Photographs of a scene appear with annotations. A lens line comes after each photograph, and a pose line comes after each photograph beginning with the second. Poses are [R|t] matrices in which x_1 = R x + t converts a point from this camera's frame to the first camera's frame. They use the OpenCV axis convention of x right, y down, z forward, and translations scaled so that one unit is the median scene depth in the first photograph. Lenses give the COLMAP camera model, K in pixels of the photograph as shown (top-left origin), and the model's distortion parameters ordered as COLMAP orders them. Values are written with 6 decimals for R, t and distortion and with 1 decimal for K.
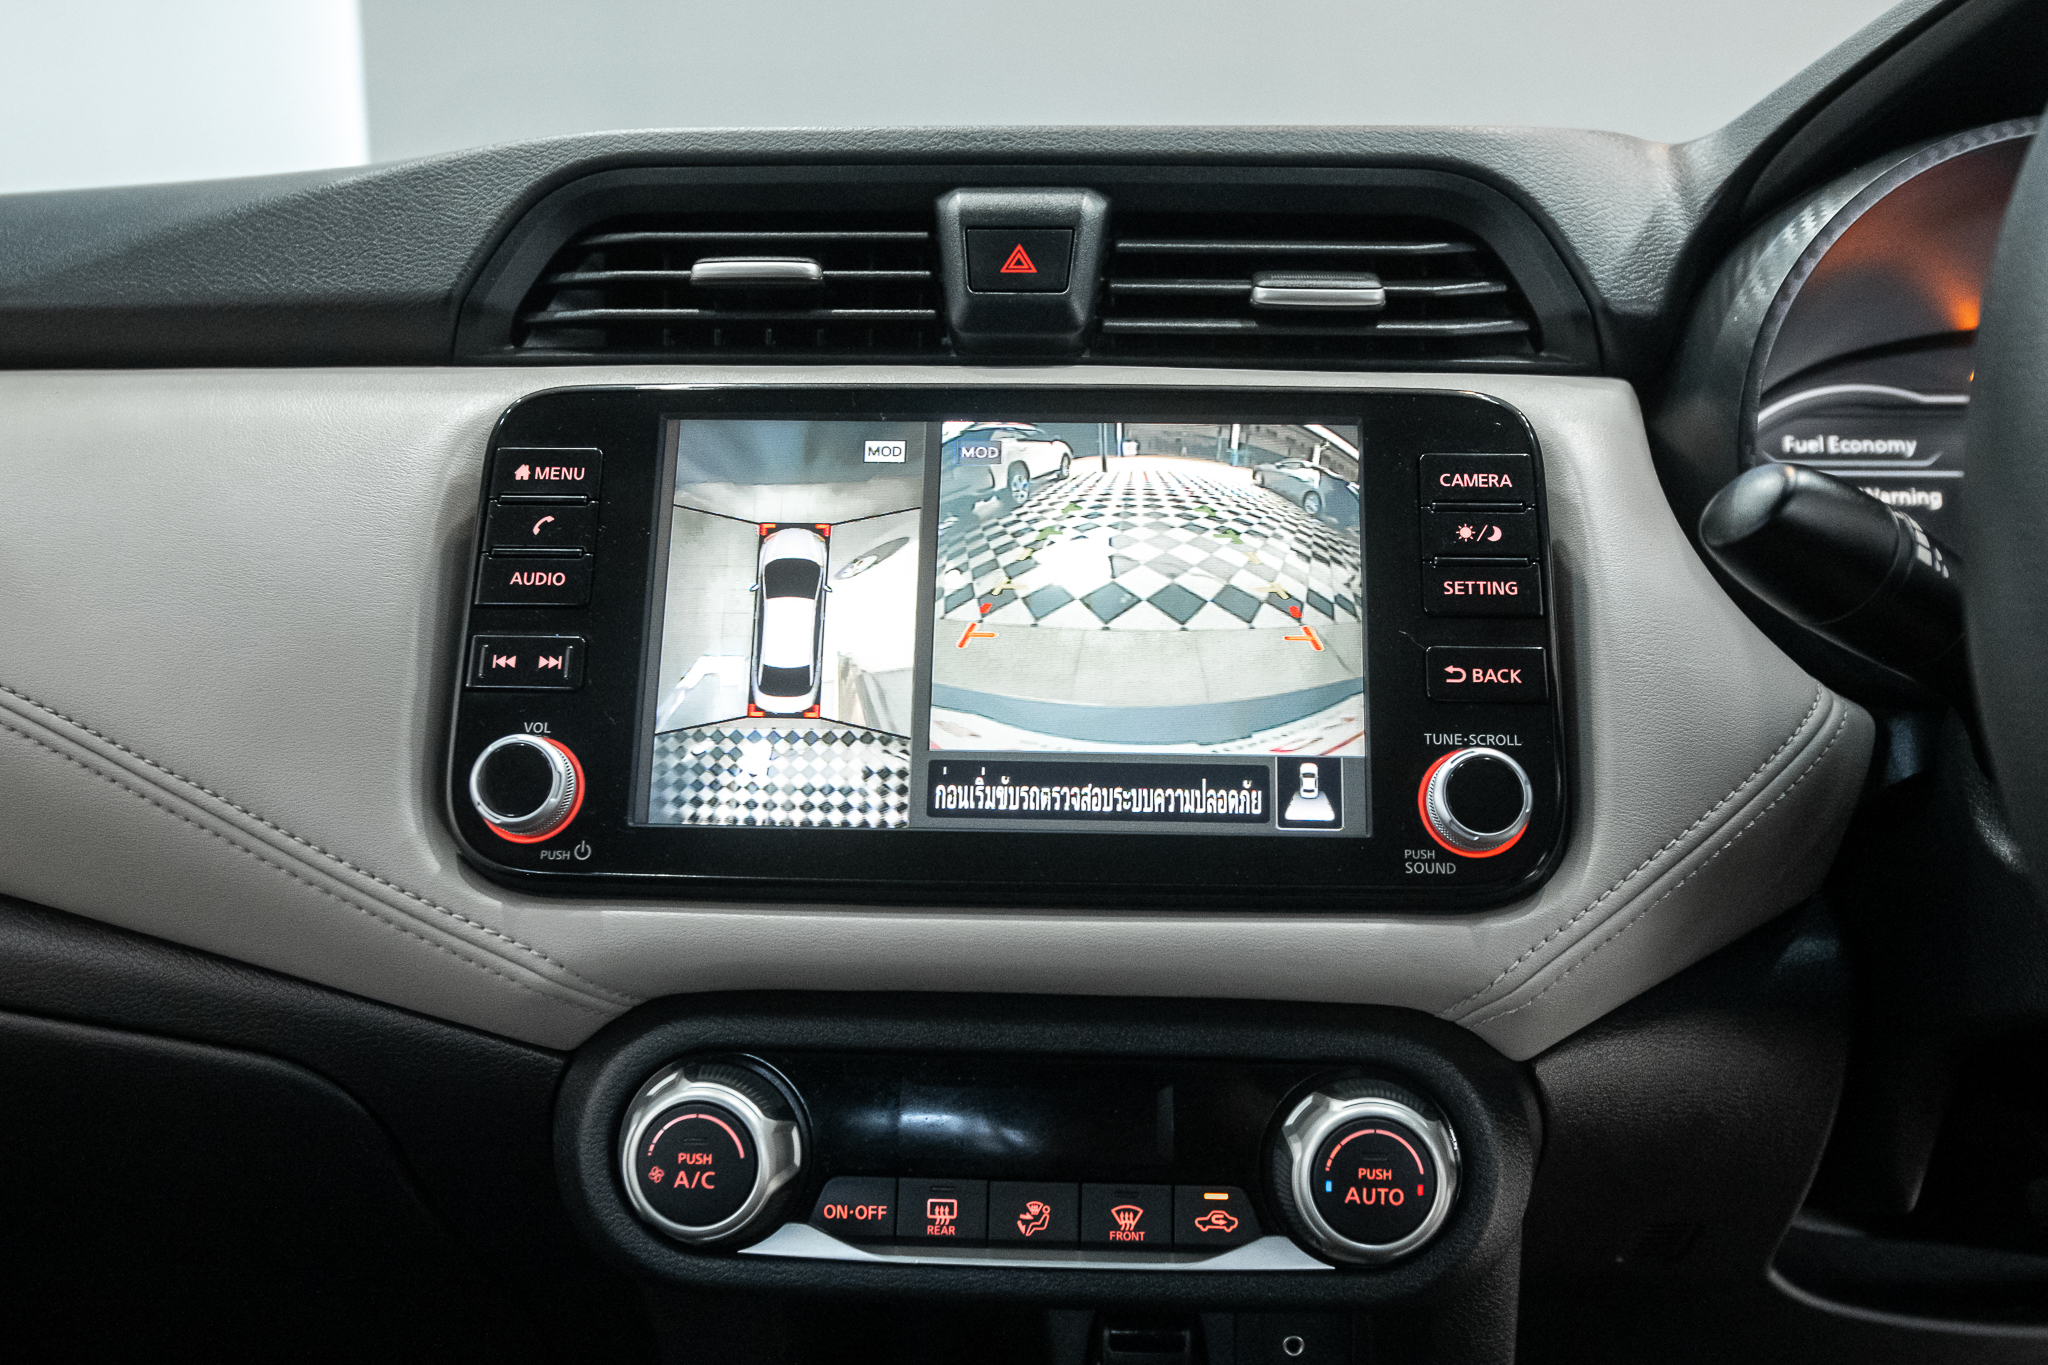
lens RADIAL K [[1618.8, 0, 1033.1], [0, 1618.8, 723.6], [0, 0, 1]] dist [-0.020102, -0.003891]
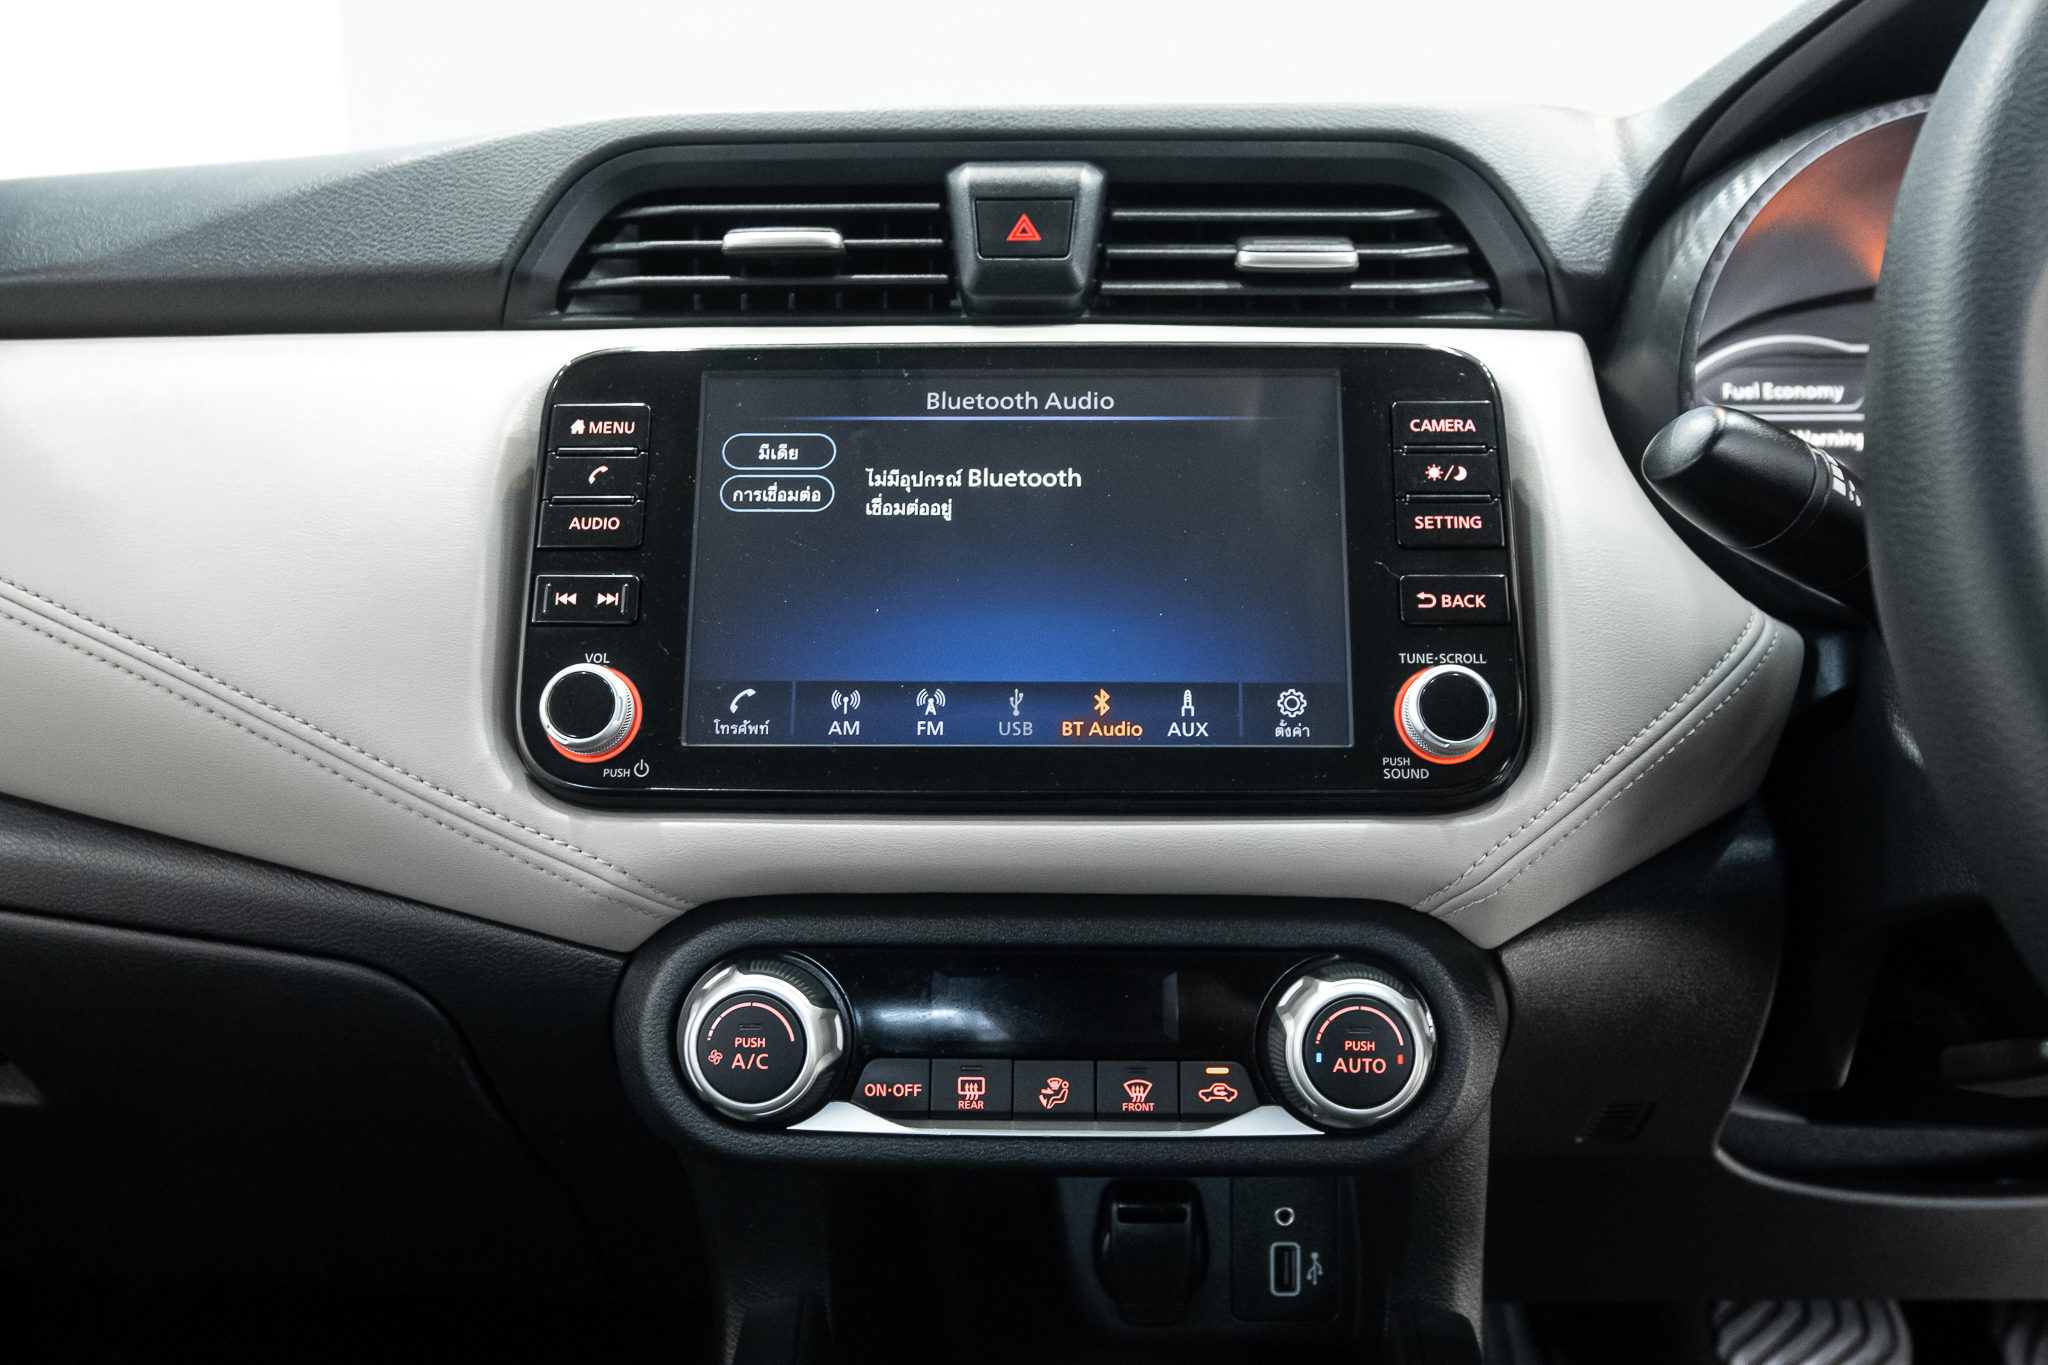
lens RADIAL K [[1606.9, 0, 1019.6], [0, 1606.9, 694.0], [0, 0, 1]] dist [-0.023410, -0.006232]
pose [[0.999843, -0.012158, 0.012919, -0.032810], [0.012038, 0.999884, 0.009338, 0.019914], [-0.013031, -0.009181, 0.999873, -0.097882]]
